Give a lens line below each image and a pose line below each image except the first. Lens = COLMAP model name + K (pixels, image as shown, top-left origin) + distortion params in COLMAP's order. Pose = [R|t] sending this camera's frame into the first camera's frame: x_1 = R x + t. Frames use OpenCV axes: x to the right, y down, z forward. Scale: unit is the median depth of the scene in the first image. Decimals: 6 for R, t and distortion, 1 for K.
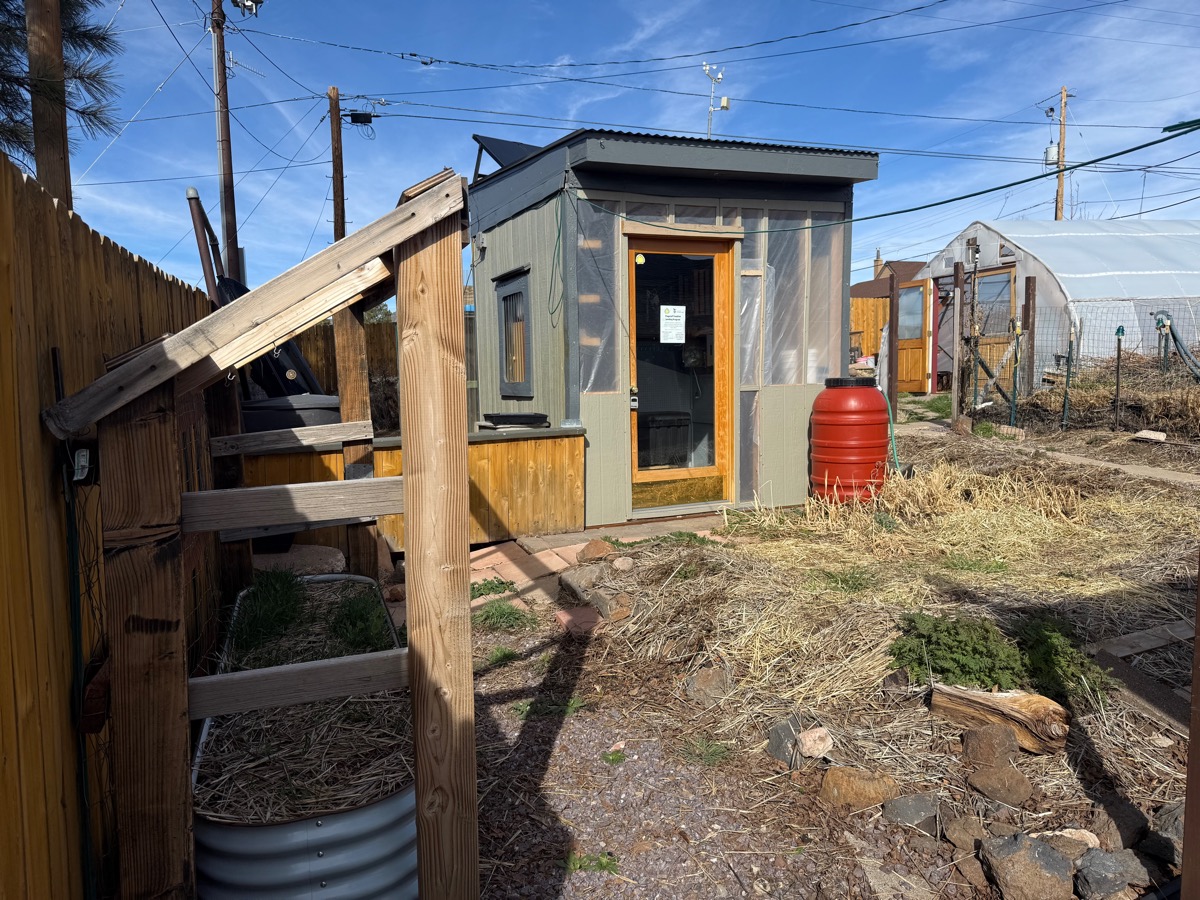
lens RADIAL K [[854.6, 0, 600.7], [0, 854.6, 450.2], [0, 0, 1]] dist [0.058746, -0.062860]
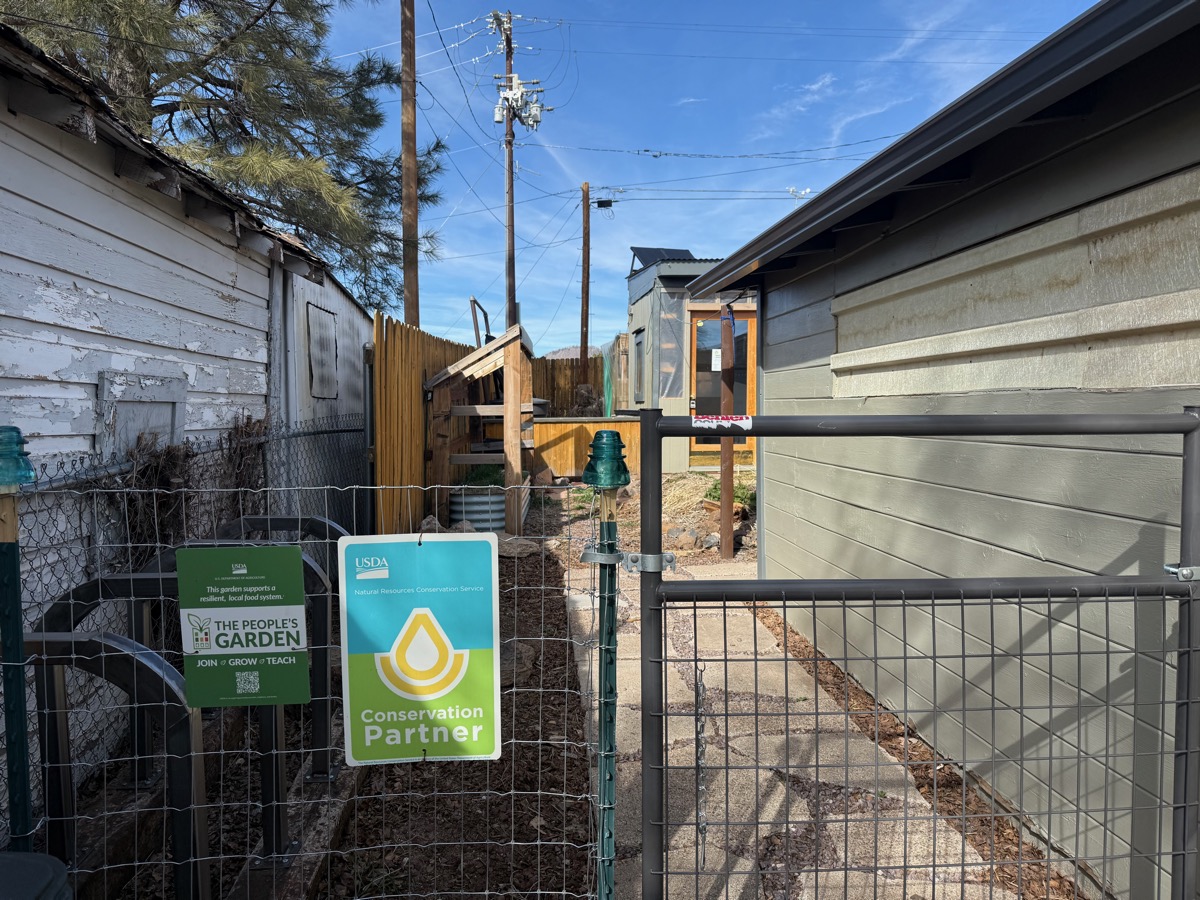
lens RADIAL K [[854.6, 0, 594.7], [0, 854.6, 451.1], [0, 0, 1]] dist [0.058746, -0.062860]
pose [[0.949186, 0.033936, -0.312880, 0.383794], [-0.044449, 0.998659, -0.026526, 0.092267], [0.311560, 0.039085, 0.949422, -0.700771]]
